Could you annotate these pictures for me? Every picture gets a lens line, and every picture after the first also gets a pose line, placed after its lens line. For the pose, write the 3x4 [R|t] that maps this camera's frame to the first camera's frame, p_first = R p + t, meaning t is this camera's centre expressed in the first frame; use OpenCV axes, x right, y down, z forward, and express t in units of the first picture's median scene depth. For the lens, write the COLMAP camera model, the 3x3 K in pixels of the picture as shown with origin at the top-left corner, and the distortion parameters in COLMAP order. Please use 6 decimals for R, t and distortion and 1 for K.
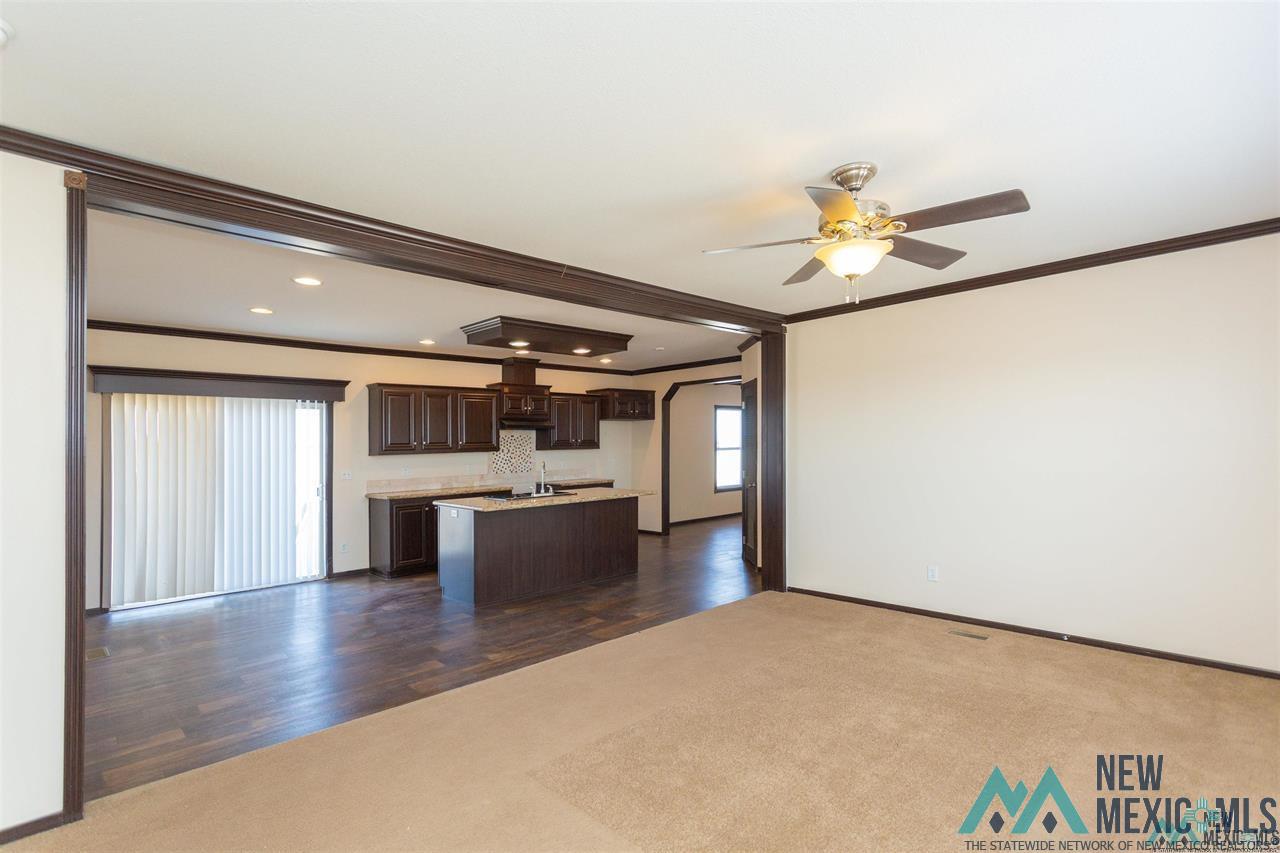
lens RADIAL K [[609.3, 0, 632.5], [0, 609.3, 417.6], [0, 0, 1]] dist [0.008056, 0.000824]
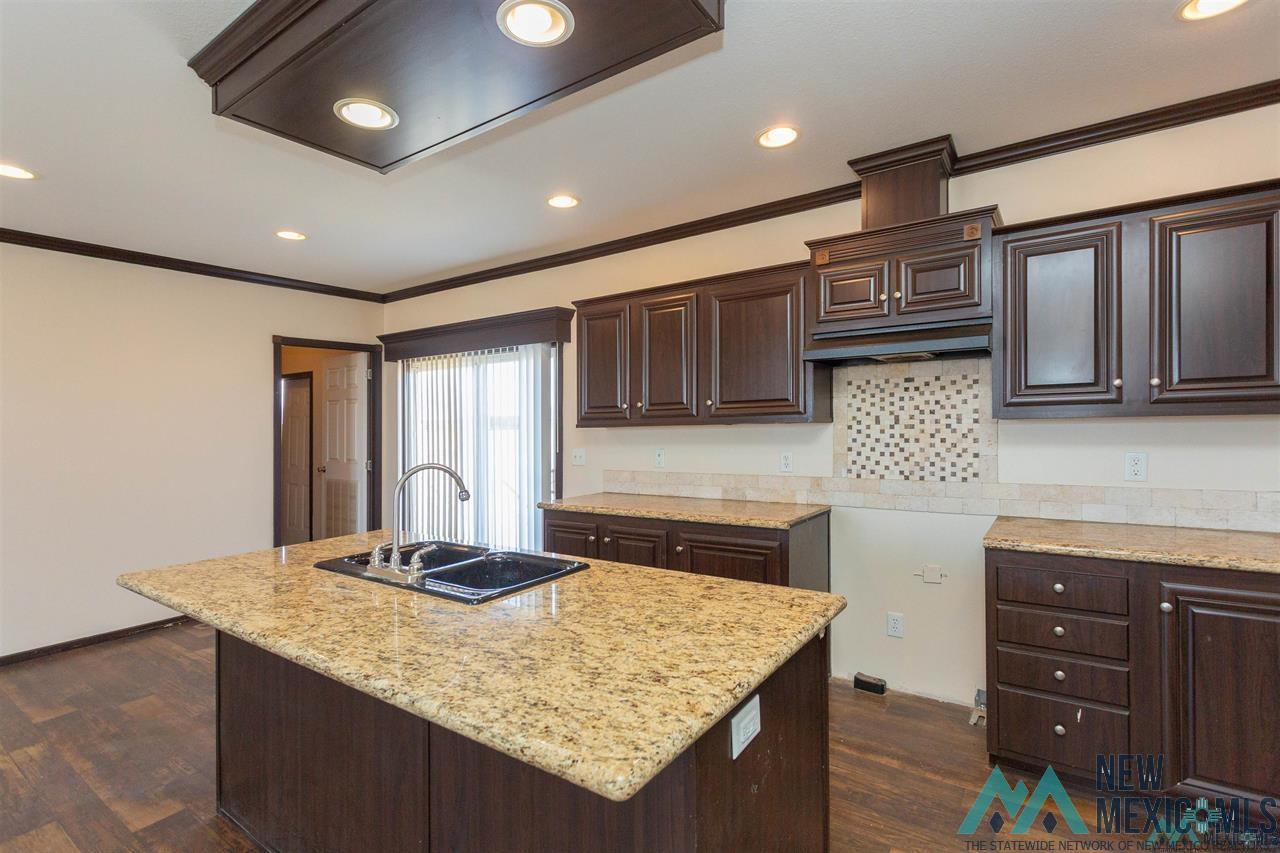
lens RADIAL K [[609.3, 0, 632.5], [0, 609.3, 417.6], [0, 0, 1]] dist [0.008056, 0.000824]
pose [[0.190878, 0.013141, -0.981526, 0.143140], [0.062346, 0.997729, 0.025482, 0.037573], [0.979632, -0.066058, 0.189625, 0.863657]]
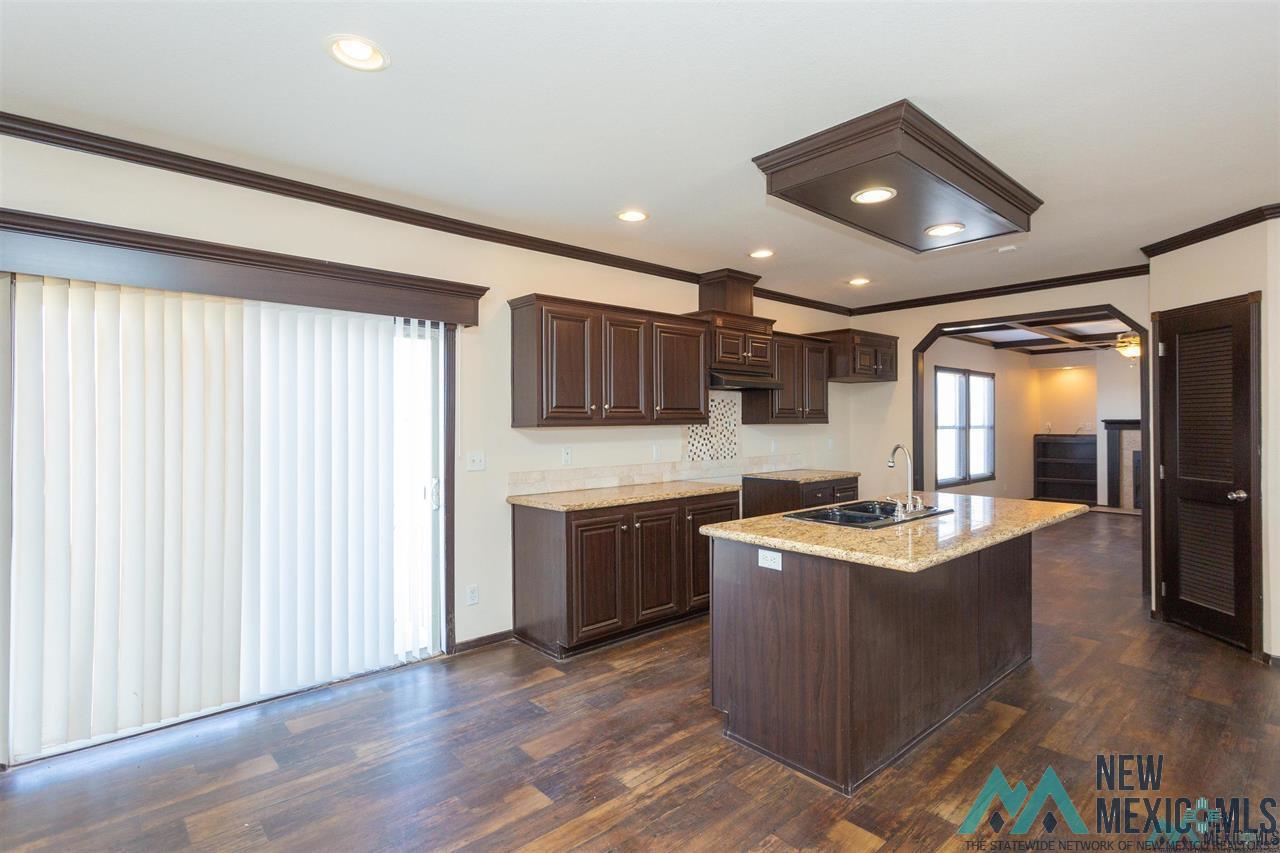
lens RADIAL K [[631.7, 0, 649.1], [0, 631.7, 412.3], [0, 0, 1]] dist [0.010775, 0.000353]
pose [[0.999639, 0.019019, -0.018996, -0.279882], [-0.018449, 0.999388, 0.029706, 0.027543], [0.019550, -0.029345, 0.999378, 0.403536]]
